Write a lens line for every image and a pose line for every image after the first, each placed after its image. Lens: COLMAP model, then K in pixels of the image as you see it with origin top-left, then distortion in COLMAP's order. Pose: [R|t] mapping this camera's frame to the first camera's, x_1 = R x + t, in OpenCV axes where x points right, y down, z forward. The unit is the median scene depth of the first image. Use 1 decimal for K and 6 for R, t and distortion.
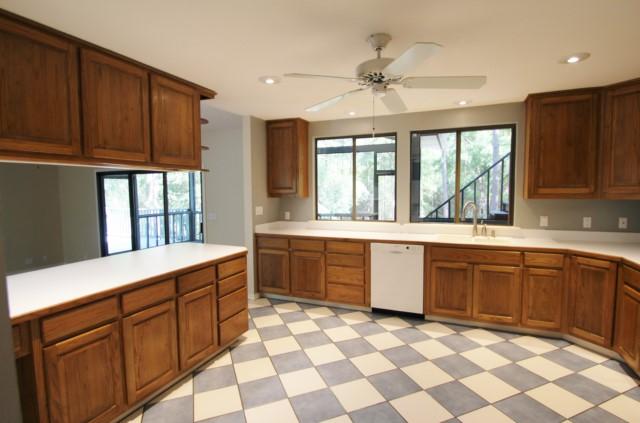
lens RADIAL K [[325.1, 0, 324.1], [0, 325.1, 212.4], [0, 0, 1]] dist [-0.021603, 0.001930]
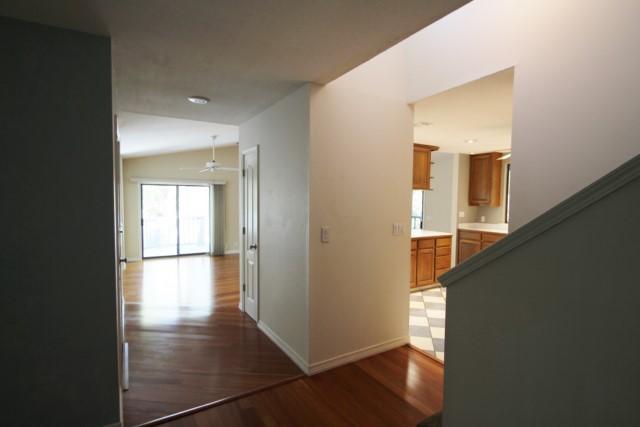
lens RADIAL K [[322.5, 0, 325.8], [0, 322.5, 218.4], [0, 0, 1]] dist [-0.002339, -0.002976]
pose [[0.819158, 0.051151, -0.571283, 0.148487], [-0.056671, 0.998360, 0.008131, 0.039860], [0.570762, 0.025715, 0.820713, -0.630633]]
